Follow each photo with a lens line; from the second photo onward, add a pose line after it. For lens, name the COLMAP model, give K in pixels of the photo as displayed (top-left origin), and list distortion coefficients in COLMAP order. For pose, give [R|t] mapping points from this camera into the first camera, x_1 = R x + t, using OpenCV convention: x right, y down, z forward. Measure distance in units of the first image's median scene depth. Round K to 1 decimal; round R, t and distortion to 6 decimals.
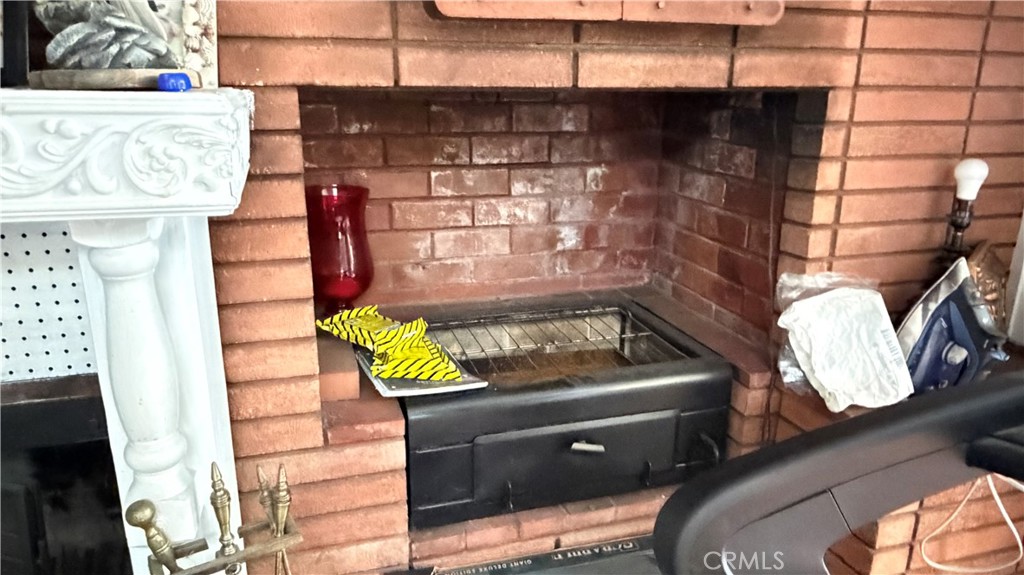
lens RADIAL K [[712.6, 0, 511.5], [0, 712.6, 290.8], [0, 0, 1]] dist [0.001070, 0.000161]
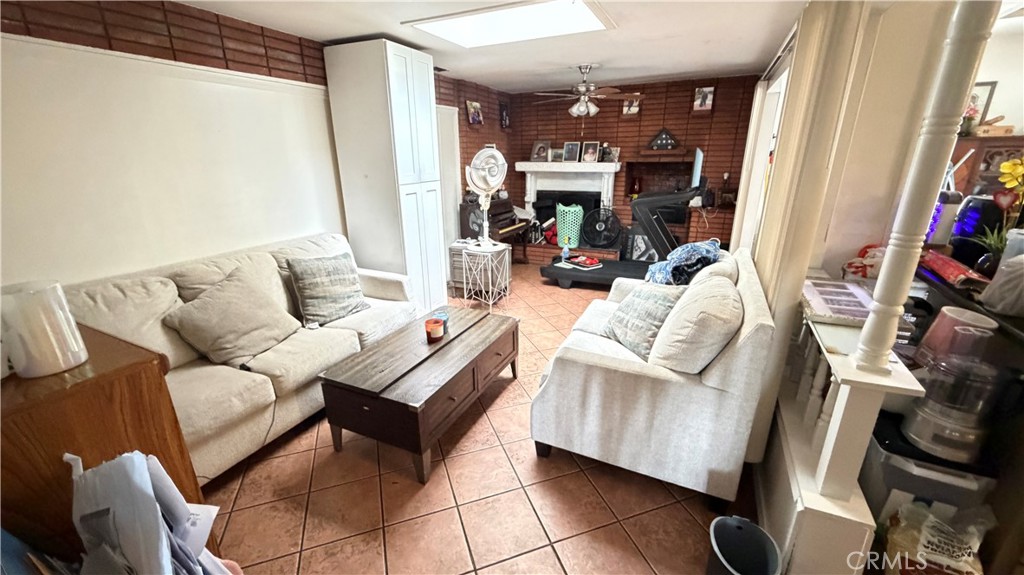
lens RADIAL K [[407.5, 0, 509.5], [0, 407.5, 289.2], [0, 0, 1]] dist [-0.001077, 0.000673]
pose [[0.730665, 0.207933, -0.650302, 2.073976], [-0.183310, 0.977267, 0.106516, 0.913438], [0.657667, 0.041379, 0.752171, -3.414677]]
